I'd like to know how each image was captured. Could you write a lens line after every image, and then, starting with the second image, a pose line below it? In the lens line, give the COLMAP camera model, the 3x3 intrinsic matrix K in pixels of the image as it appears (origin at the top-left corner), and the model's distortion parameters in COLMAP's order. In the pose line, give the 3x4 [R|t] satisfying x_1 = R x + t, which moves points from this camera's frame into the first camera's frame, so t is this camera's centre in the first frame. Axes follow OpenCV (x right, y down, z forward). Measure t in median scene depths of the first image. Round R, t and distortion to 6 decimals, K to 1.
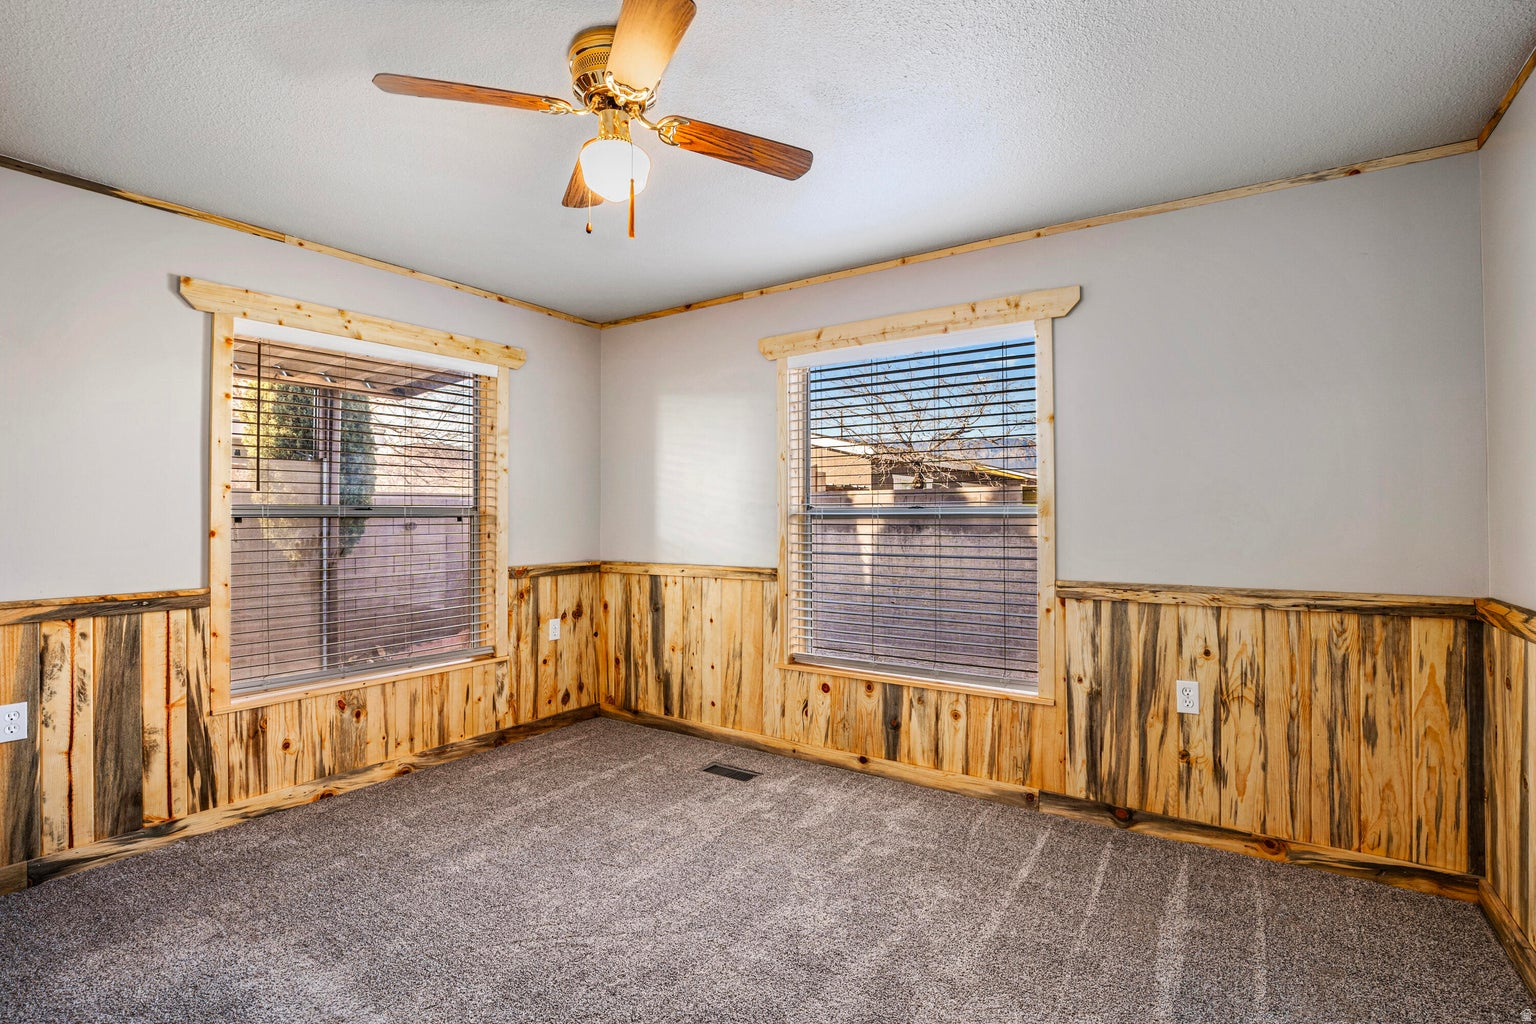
lens RADIAL K [[722.2, 0, 768.0], [0, 722.2, 506.0], [0, 0, 1]] dist [-0.019167, 0.000904]
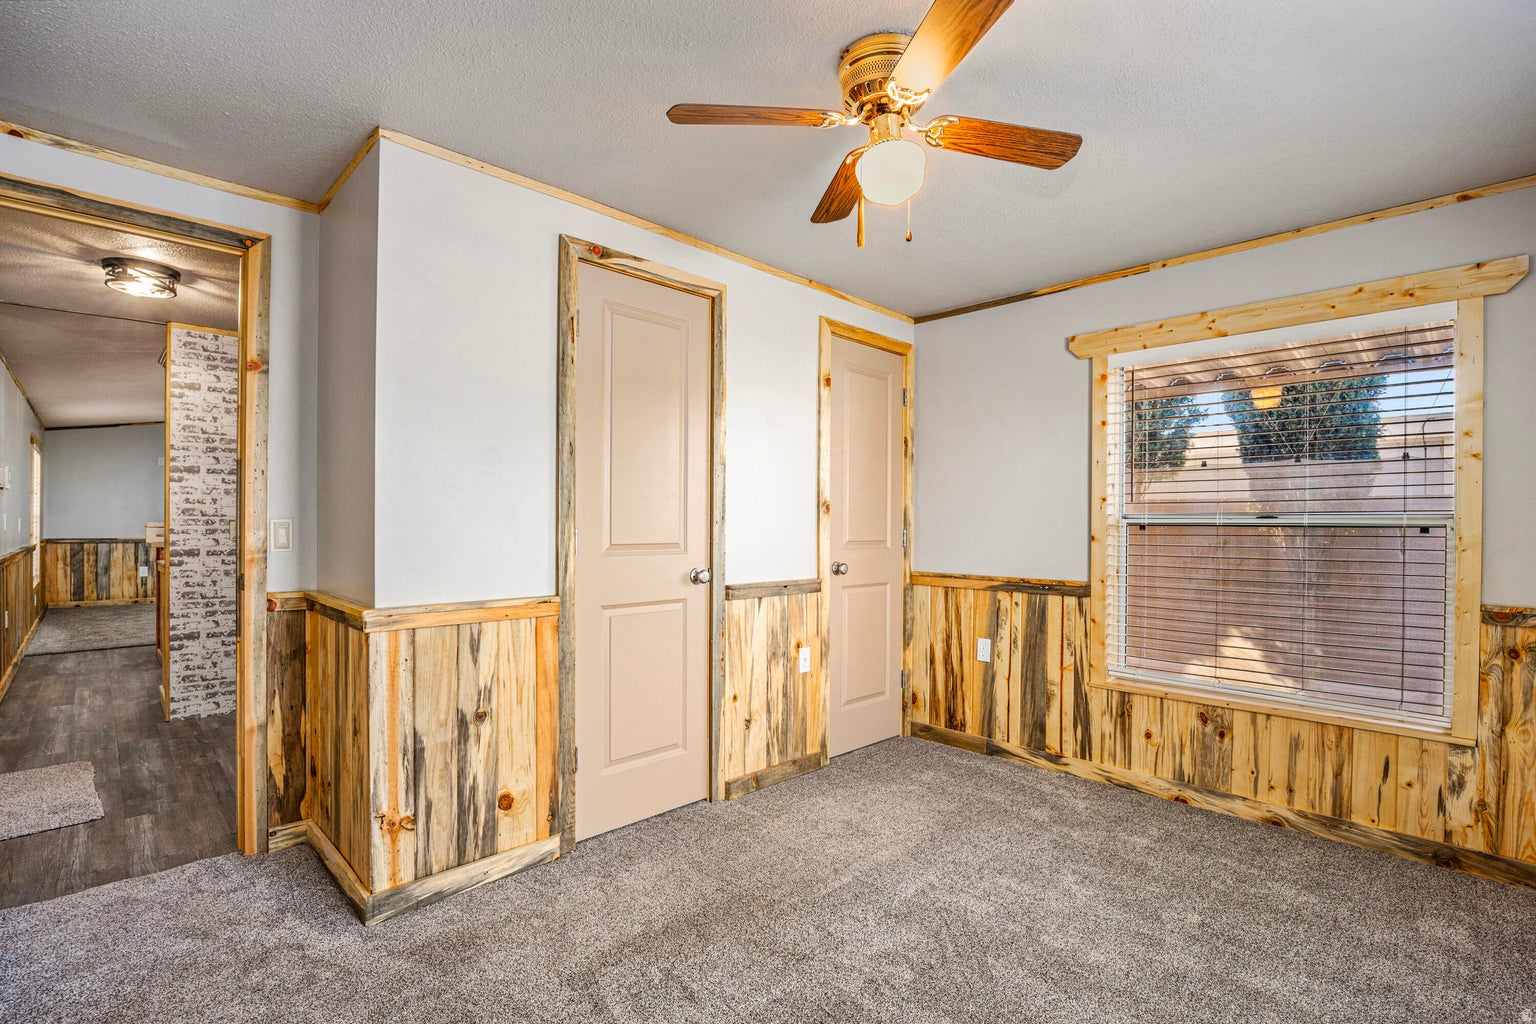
lens RADIAL K [[722.2, 0, 761.6], [0, 722.2, 523.4], [0, 0, 1]] dist [-0.019167, 0.000904]
pose [[-0.193044, 0.003758, -0.981183, 0.514375], [0.009298, 0.999955, 0.002001, 0.005439], [0.981146, -0.008737, -0.193070, 0.645695]]
